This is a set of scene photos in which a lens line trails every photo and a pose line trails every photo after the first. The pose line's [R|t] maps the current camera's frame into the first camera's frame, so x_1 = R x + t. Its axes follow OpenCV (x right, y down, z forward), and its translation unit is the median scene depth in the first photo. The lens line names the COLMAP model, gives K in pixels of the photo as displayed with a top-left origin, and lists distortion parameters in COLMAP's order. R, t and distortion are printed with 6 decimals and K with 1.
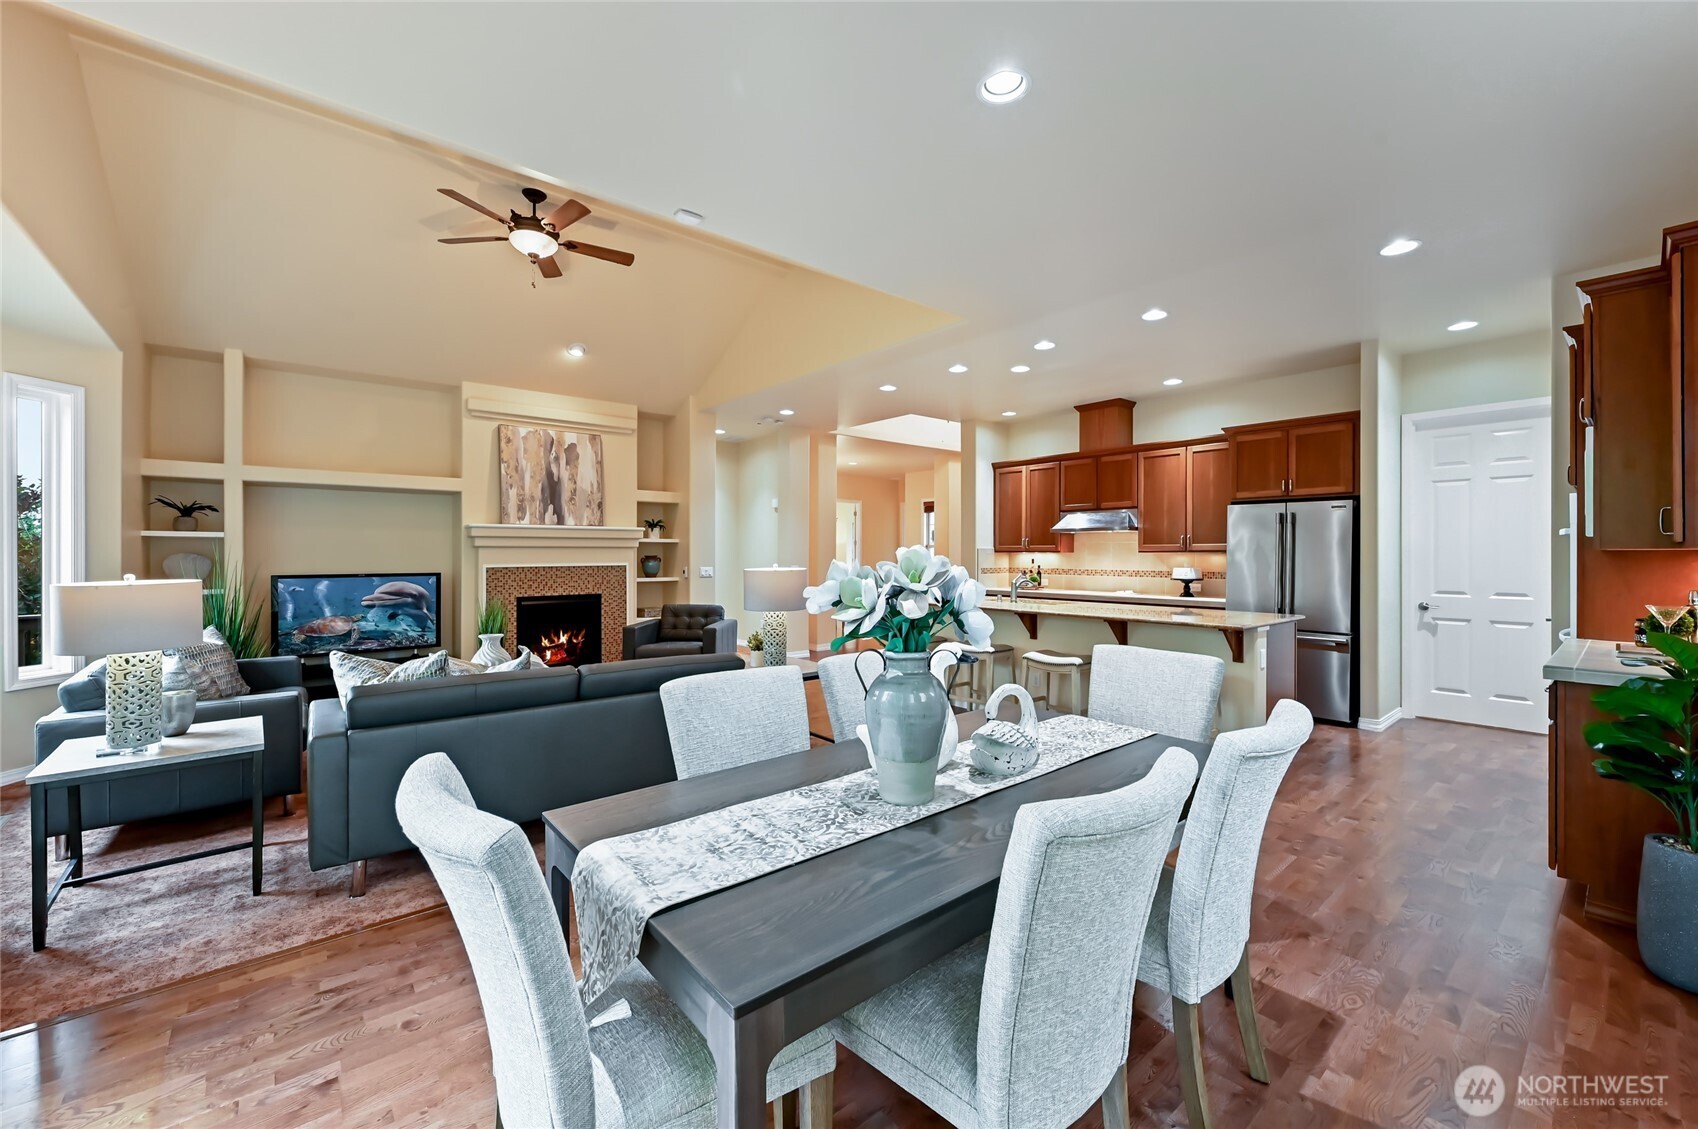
lens RADIAL K [[673.9, 0, 864.6], [0, 673.9, 554.5], [0, 0, 1]] dist [0.008797, -0.000756]
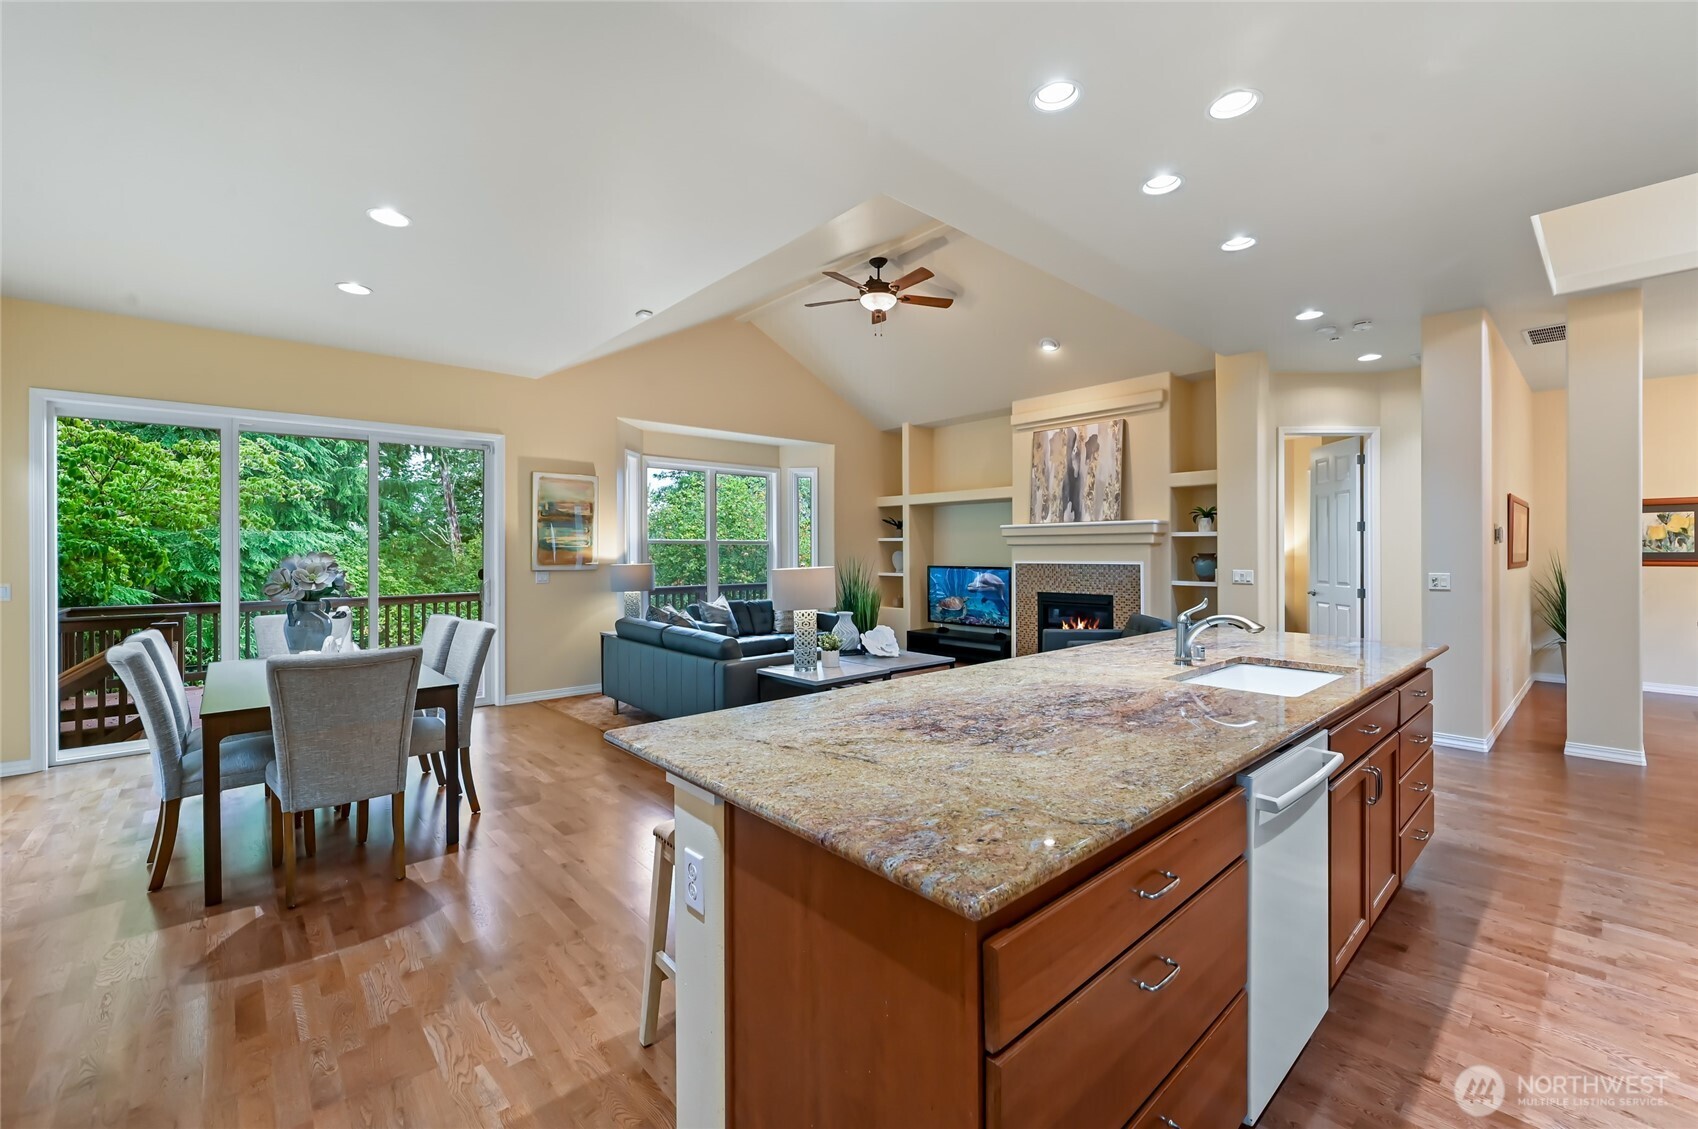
lens RADIAL K [[720.8, 0, 853.0], [0, 720.8, 554.3], [0, 0, 1]] dist [-0.001887, -0.000094]
pose [[0.035384, 0.008670, -0.999336, 0.586381], [0.003570, 0.999955, 0.008802, -0.007228], [0.999367, -0.003879, 0.035352, 0.641958]]
